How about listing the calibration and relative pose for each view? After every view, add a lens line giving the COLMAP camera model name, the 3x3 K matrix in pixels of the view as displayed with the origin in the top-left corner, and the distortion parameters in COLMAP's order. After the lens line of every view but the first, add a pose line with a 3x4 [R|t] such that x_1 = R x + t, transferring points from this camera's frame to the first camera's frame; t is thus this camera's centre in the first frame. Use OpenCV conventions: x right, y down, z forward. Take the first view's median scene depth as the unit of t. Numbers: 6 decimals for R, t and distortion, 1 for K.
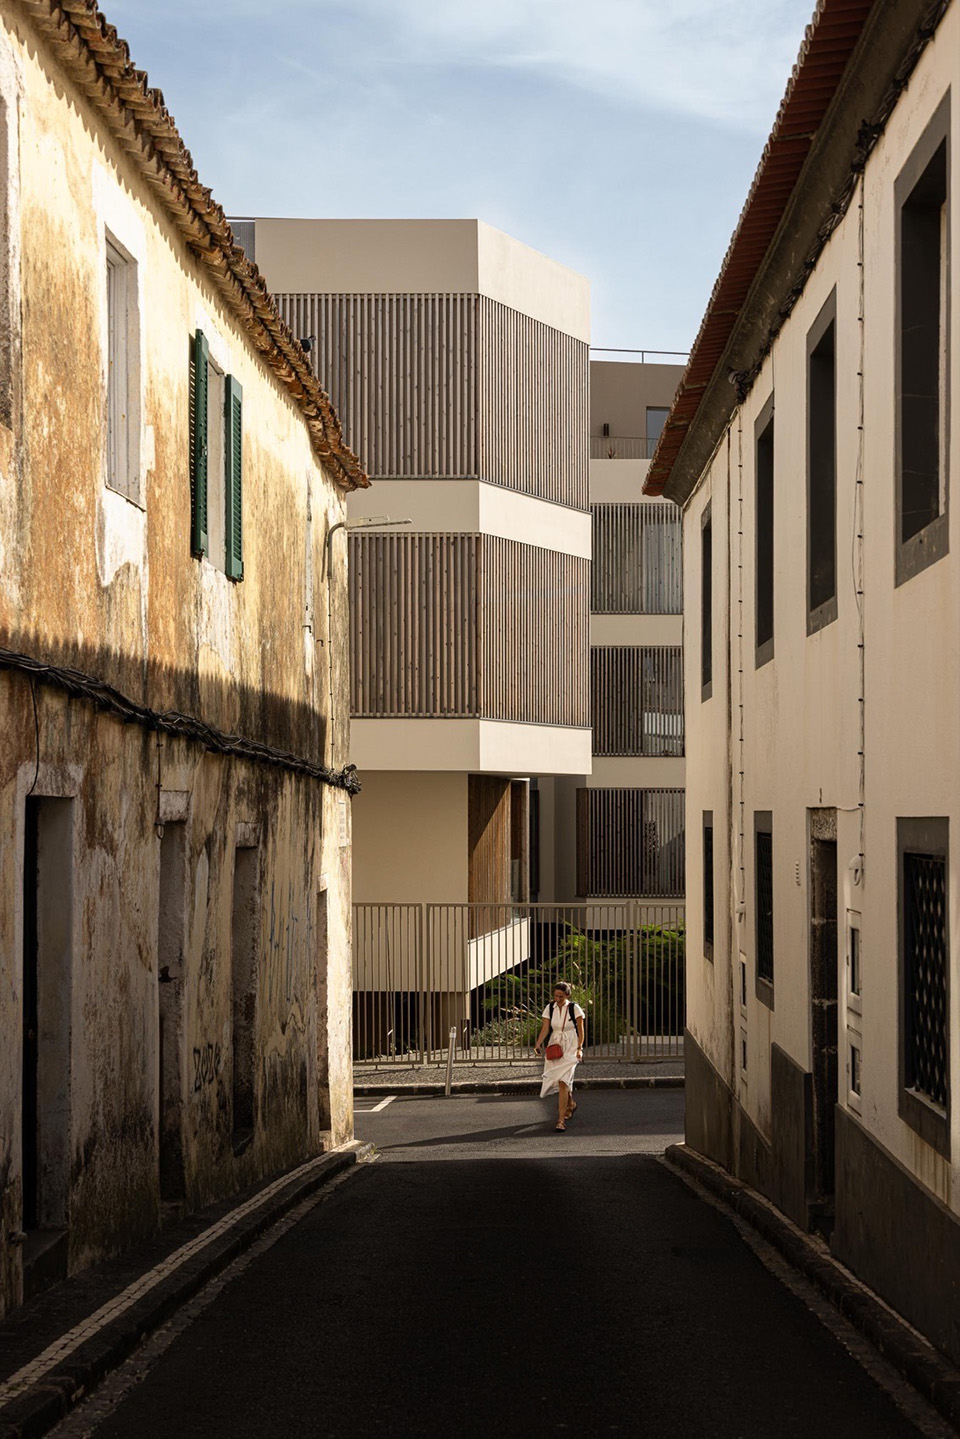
lens RADIAL K [[2549.8, 0, 475.1], [0, 2549.8, 724.9], [0, 0, 1]] dist [-0.048970, 0.000000]
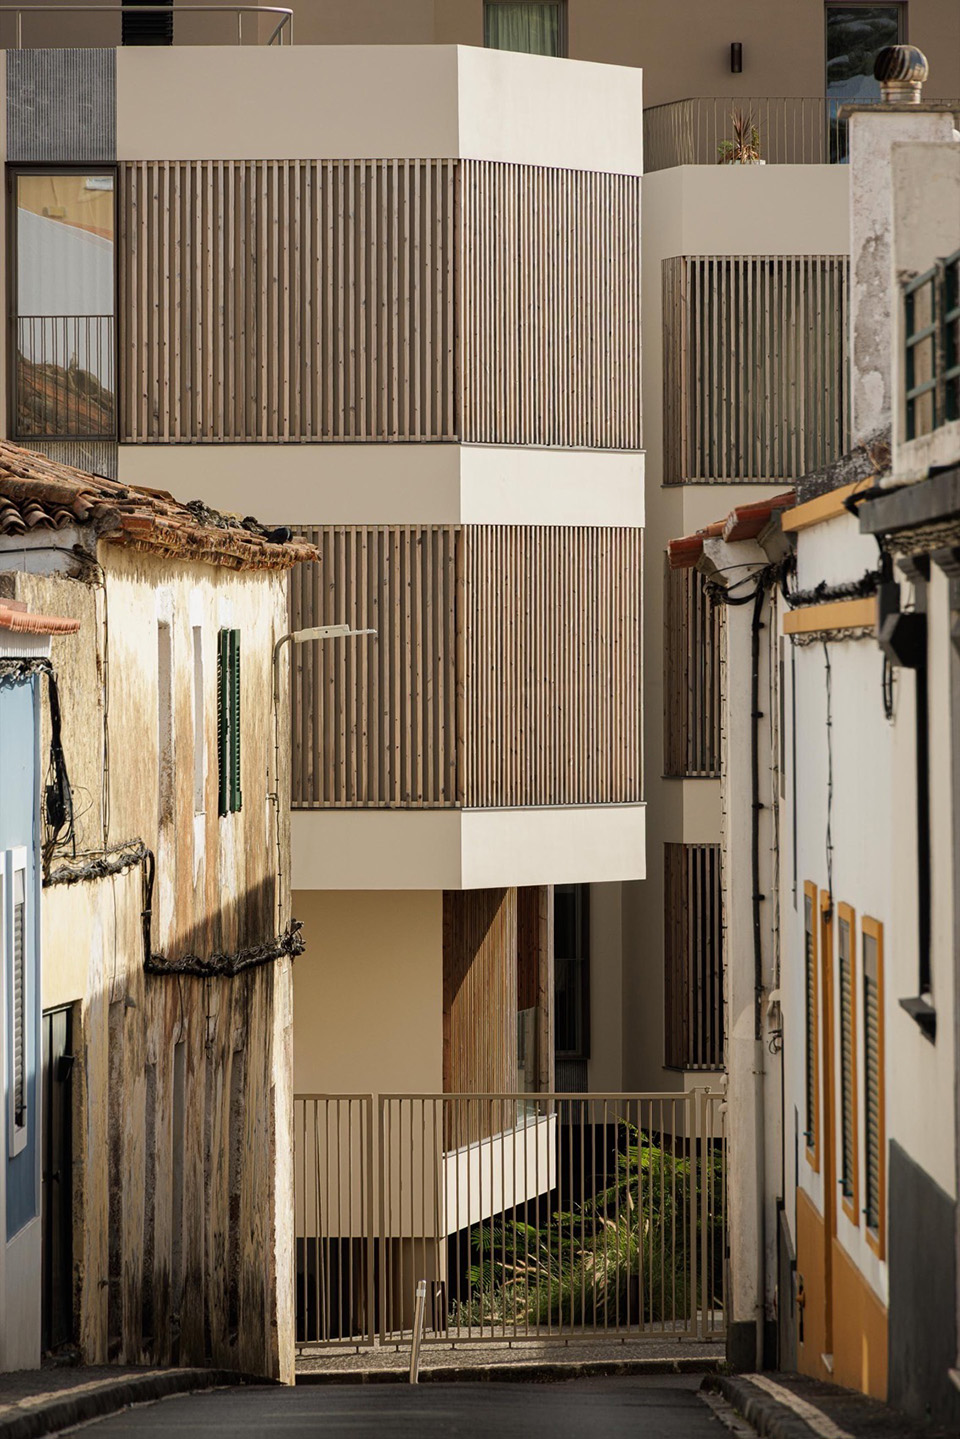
lens RADIAL K [[5335.0, 0, 482.1], [0, 5335.0, 716.7], [0, 0, 1]] dist [0.003336, 0.000000]
pose [[0.999985, -0.000720, 0.005491, -0.000364], [0.000713, 0.999999, 0.001221, -0.027901], [-0.005492, -0.001217, 0.999984, -0.358986]]
